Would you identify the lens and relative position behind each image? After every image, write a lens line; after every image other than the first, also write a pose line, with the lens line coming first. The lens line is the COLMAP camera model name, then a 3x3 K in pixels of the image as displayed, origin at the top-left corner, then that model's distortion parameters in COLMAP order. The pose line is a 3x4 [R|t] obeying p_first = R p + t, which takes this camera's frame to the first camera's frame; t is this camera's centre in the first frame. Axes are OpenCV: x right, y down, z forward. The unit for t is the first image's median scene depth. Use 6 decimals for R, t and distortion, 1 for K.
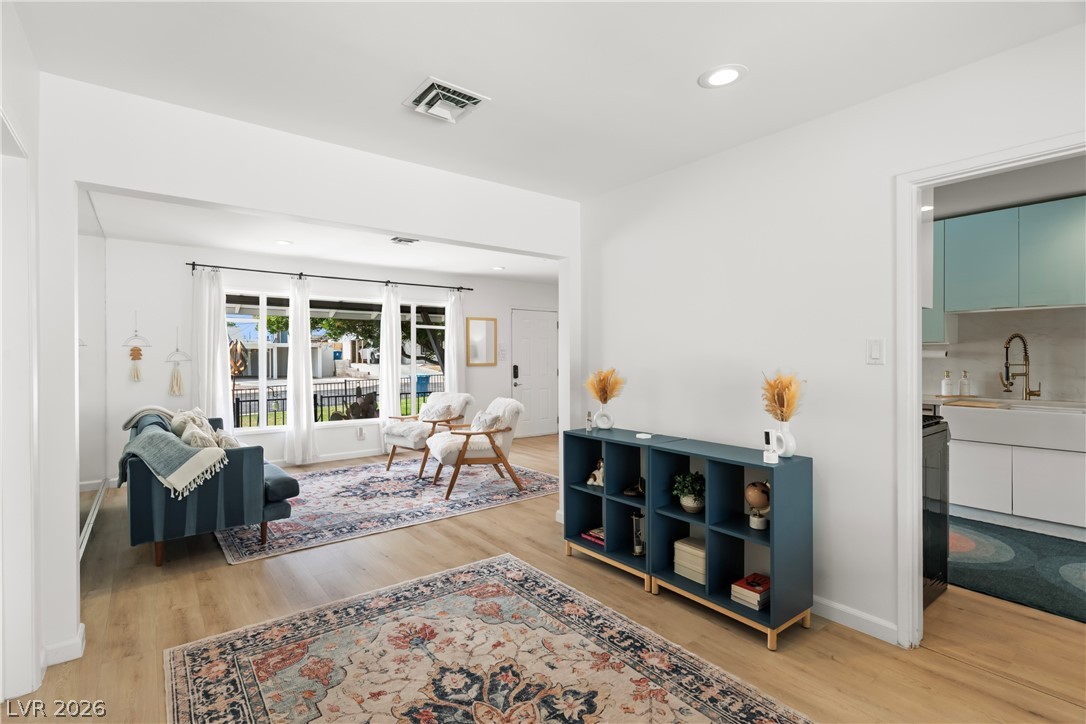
lens RADIAL K [[515.2, 0, 543.0], [0, 515.2, 362.0], [0, 0, 1]] dist [0.000675, 0.000303]
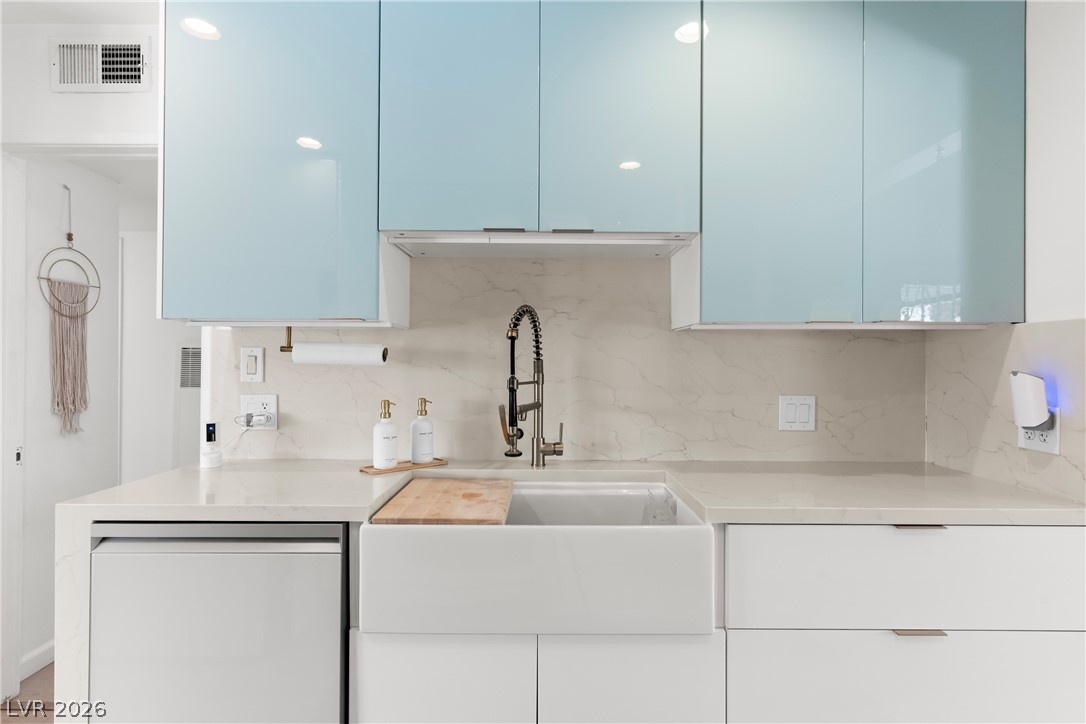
lens RADIAL K [[593.6, 0, 543.0], [0, 593.6, 362.0], [0, 0, 1]] dist [-0.000238, -0.000018]
pose [[0.627609, 0.012301, 0.778431, 0.560272], [-0.000568, 0.999882, -0.015343, -0.003599], [-0.778528, 0.009187, 0.627542, 0.691401]]
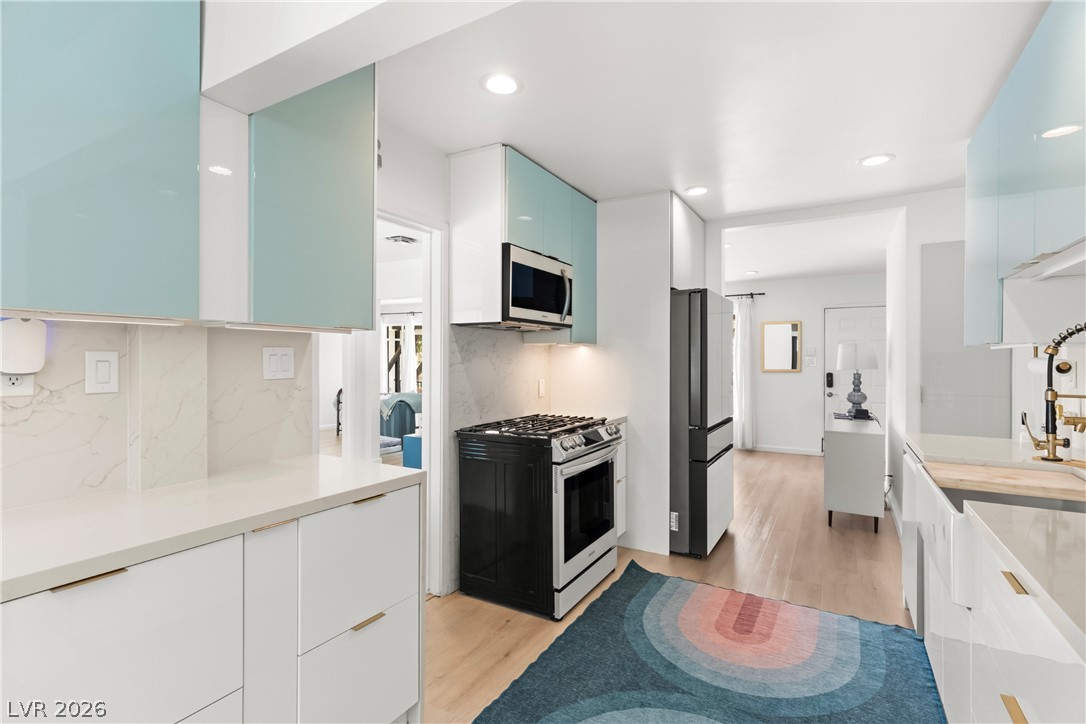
lens RADIAL K [[515.2, 0, 543.0], [0, 515.2, 362.0], [0, 0, 1]] dist [0.000675, 0.000303]
pose [[0.361666, 0.007322, -0.932279, 1.133426], [-0.010928, 0.999934, 0.003614, -0.018397], [0.932244, 0.008880, 0.361723, 0.445498]]
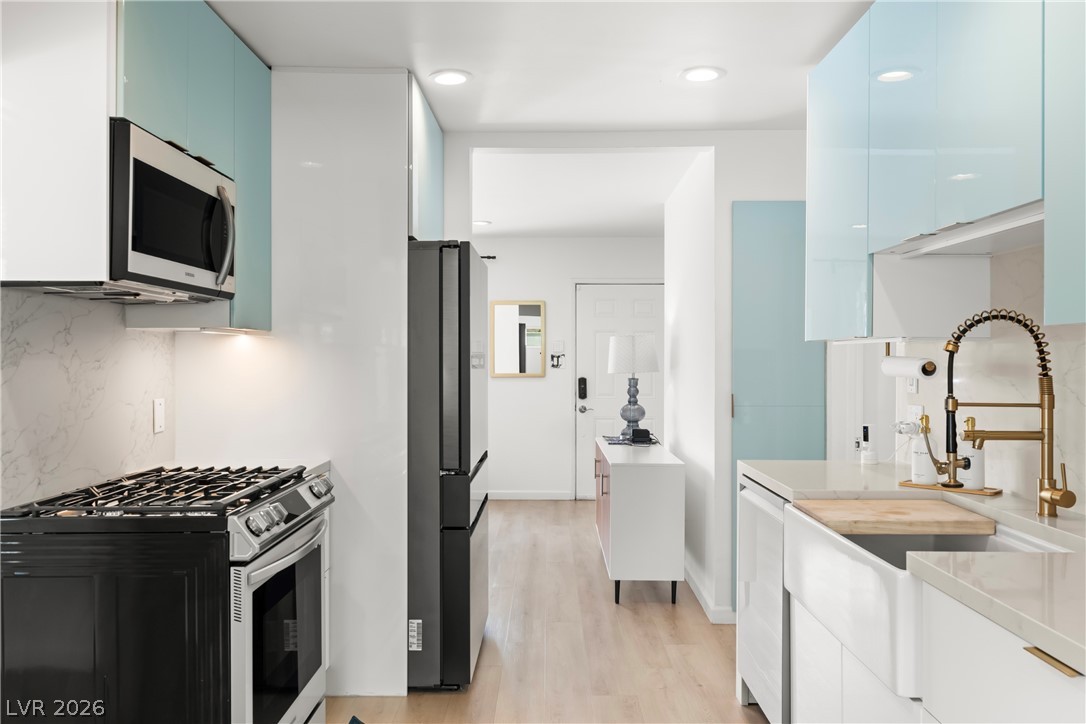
lens RADIAL K [[845.2, 0, 543.0], [0, 845.2, 362.0], [0, 0, 1]] dist [0.002928, 0.000794]
pose [[0.776893, 0.004482, -0.629616, 1.028846], [-0.007296, 0.999972, -0.001884, -0.018335], [0.629590, 0.006058, 0.776904, 0.396717]]
